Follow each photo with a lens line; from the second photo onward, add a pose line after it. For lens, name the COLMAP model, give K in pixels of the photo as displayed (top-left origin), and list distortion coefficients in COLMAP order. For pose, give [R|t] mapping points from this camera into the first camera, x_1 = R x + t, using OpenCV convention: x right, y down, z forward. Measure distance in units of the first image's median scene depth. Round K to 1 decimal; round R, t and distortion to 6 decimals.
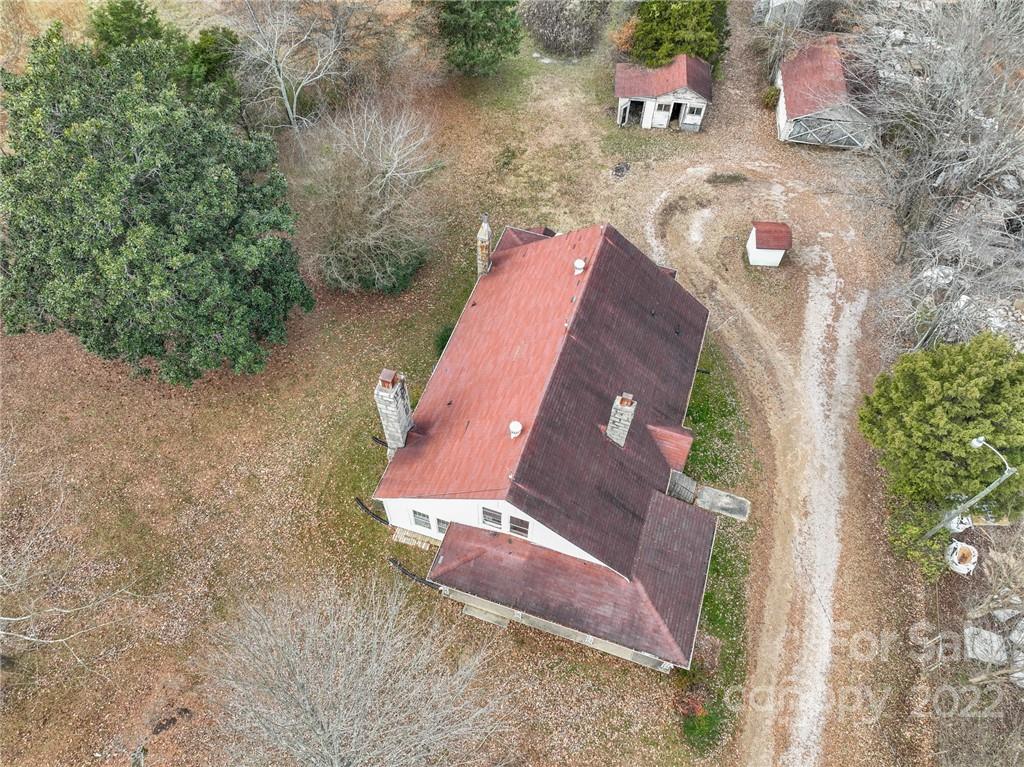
lens RADIAL K [[720.5, 0, 511.7], [0, 720.5, 385.5], [0, 0, 1]] dist [-0.001018, 0.016426]
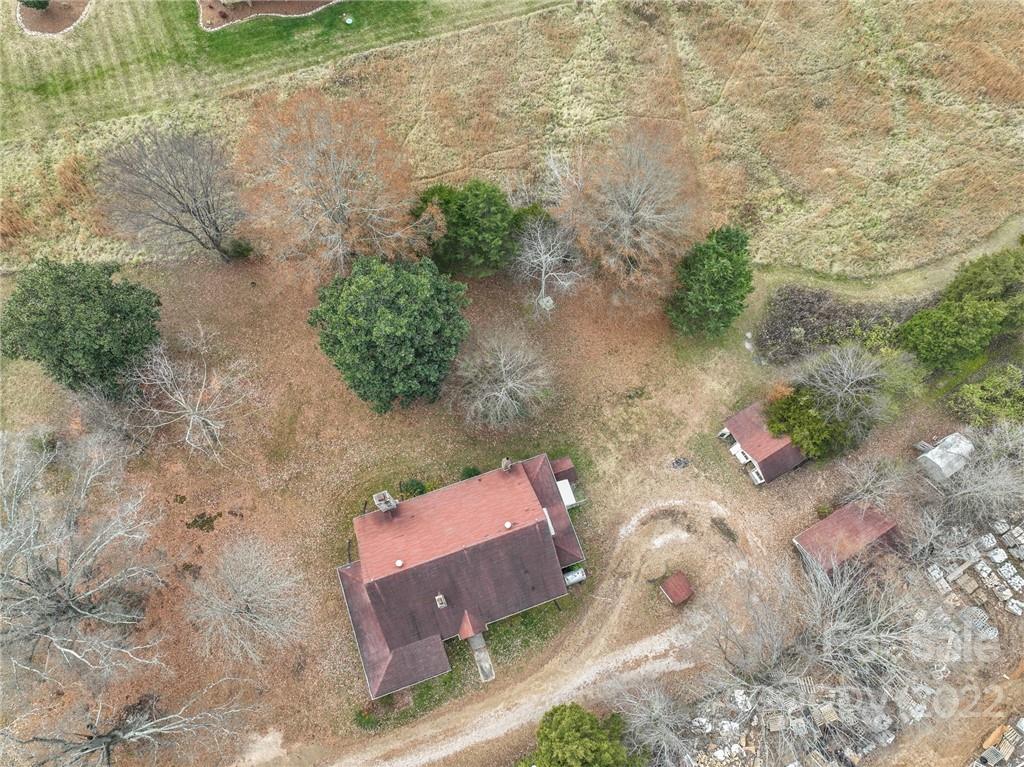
lens RADIAL K [[720.5, 0, 509.5], [0, 720.5, 383.4], [0, 0, 1]] dist [-0.001018, 0.016426]
pose [[0.619257, 0.740906, -0.259959, 0.276306], [-0.660817, 0.670590, 0.337090, -0.923282], [0.424078, -0.036960, 0.904871, -0.535583]]
